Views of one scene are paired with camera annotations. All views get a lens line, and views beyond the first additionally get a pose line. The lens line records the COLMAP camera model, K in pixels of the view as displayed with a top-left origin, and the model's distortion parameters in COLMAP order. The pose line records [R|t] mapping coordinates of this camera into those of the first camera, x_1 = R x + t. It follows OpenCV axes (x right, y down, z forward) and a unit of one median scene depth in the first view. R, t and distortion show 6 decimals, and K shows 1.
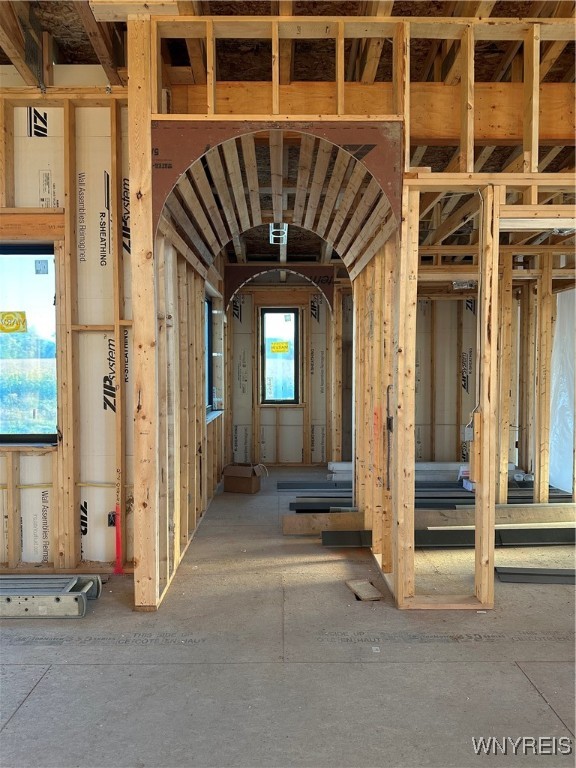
lens RADIAL K [[536.0, 0, 288.0], [0, 536.0, 384.0], [0, 0, 1]] dist [0.035010, -0.001399]
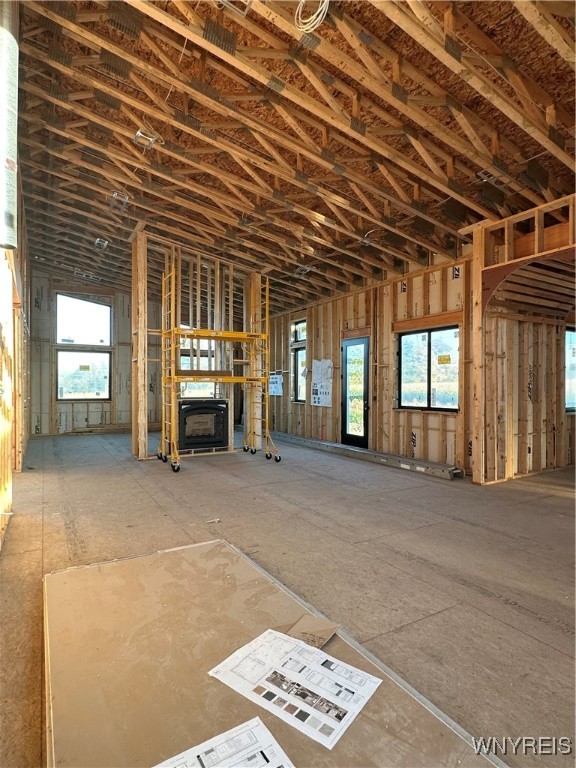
lens RADIAL K [[419.1, 0, 288.0], [0, 419.1, 384.0], [0, 0, 1]] dist [0.000126, 0.000002]
pose [[0.500166, 0.002281, -0.865926, 0.732027], [-0.028265, 0.999507, -0.013693, 0.036336], [0.865468, 0.031324, 0.499984, -0.492667]]
